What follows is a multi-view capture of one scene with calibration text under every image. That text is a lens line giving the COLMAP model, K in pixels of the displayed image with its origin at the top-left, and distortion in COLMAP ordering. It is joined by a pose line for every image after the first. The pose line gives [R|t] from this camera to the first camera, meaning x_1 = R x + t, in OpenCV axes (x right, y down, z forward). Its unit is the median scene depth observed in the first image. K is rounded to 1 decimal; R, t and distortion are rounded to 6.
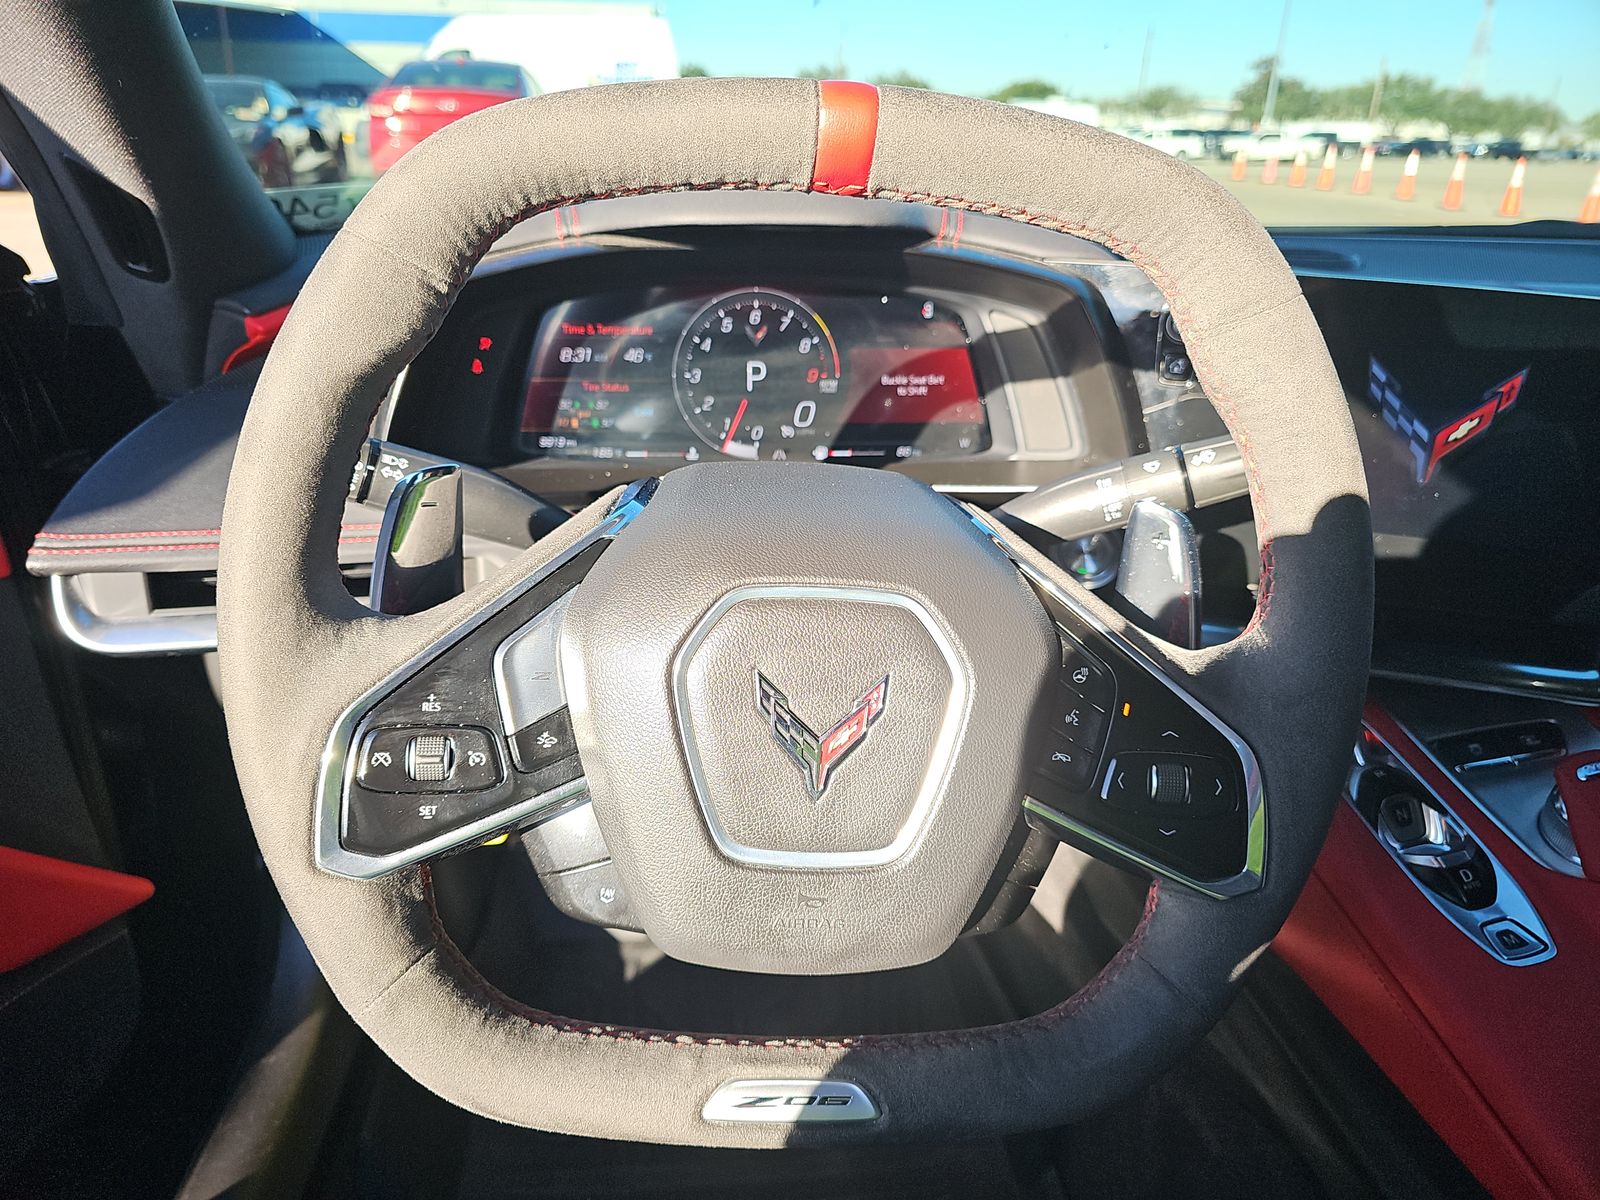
lens RADIAL K [[1070.8, 0, 785.5], [0, 1070.8, 597.4], [0, 0, 1]] dist [0.045097, -0.043647]
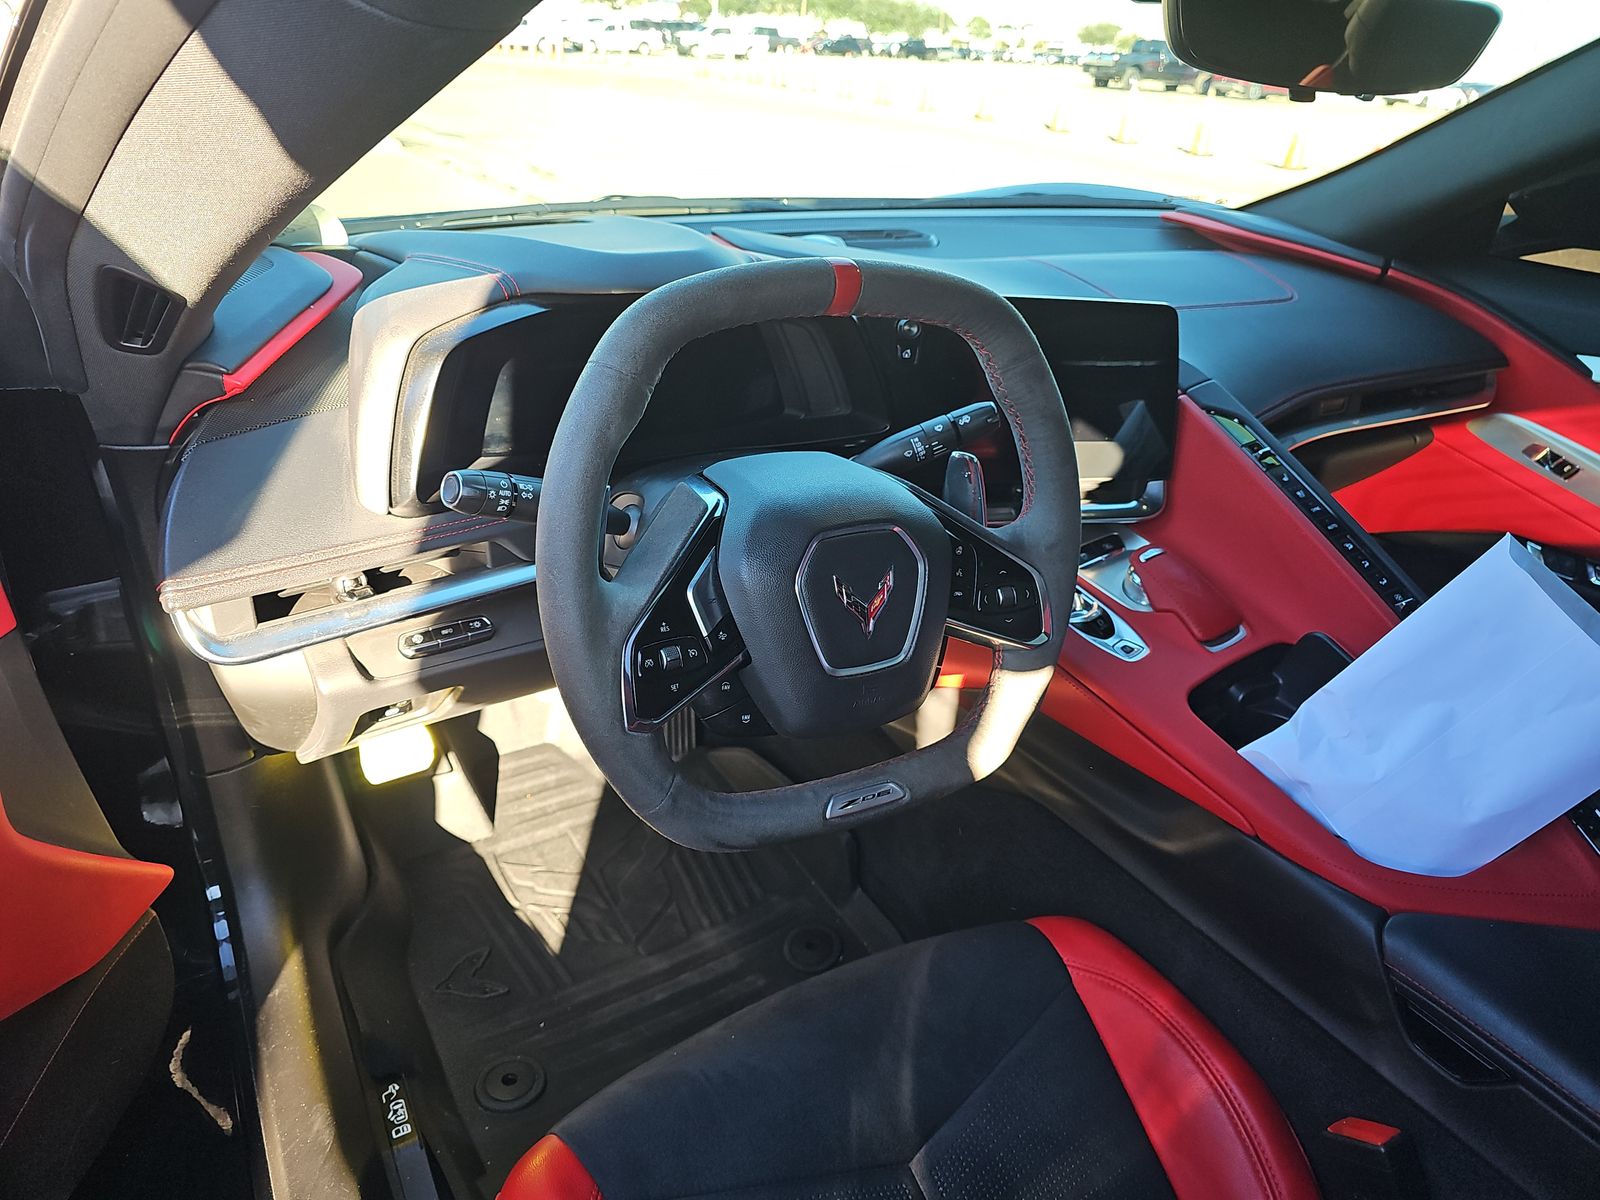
lens RADIAL K [[1070.8, 0, 806.4], [0, 1070.8, 591.9], [0, 0, 1]] dist [0.045097, -0.043647]
pose [[0.894085, -0.180863, 0.409757, -0.212292], [0.145916, 0.982555, 0.115304, -0.031598], [-0.423463, -0.043301, 0.904878, -0.171828]]
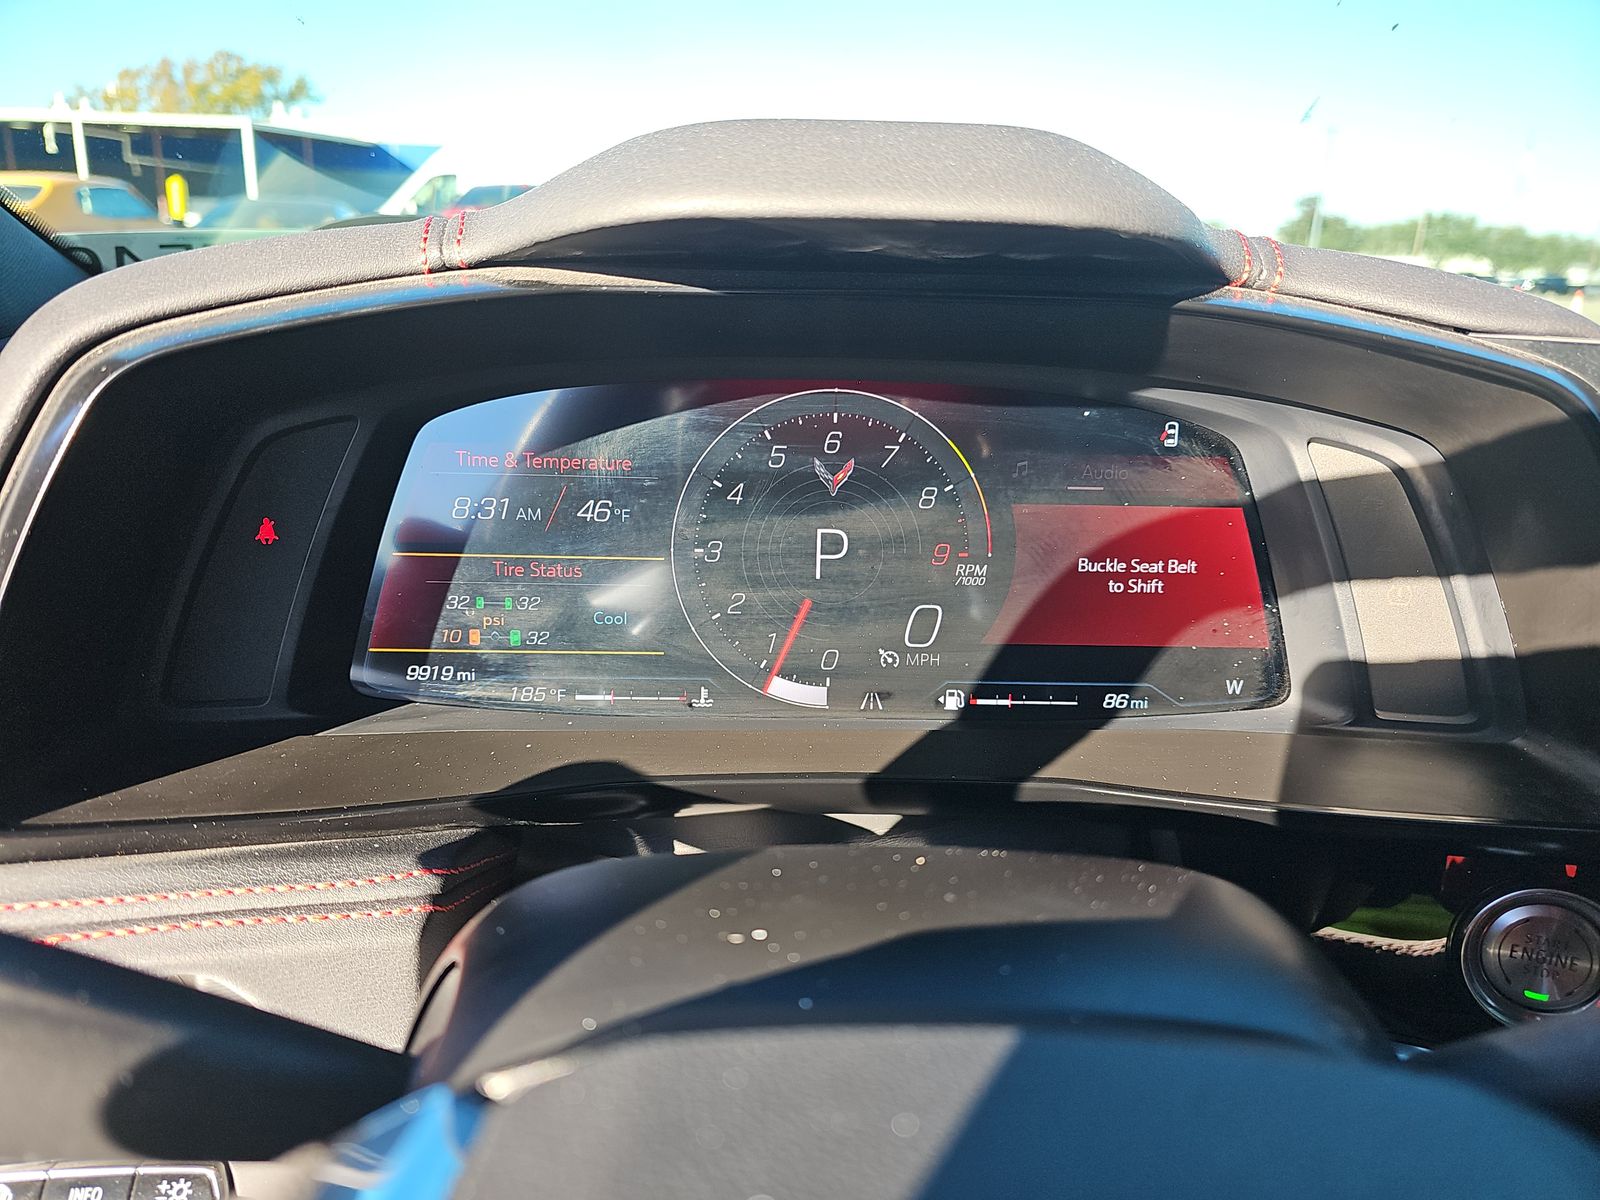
lens RADIAL K [[1070.8, 0, 803.1], [0, 1070.8, 596.5], [0, 0, 1]] dist [0.045097, -0.043647]
pose [[0.999403, 0.020906, -0.027505, -0.026058], [-0.023674, 0.994247, -0.104463, -0.130710], [0.025163, 0.105052, 0.994148, 0.487370]]
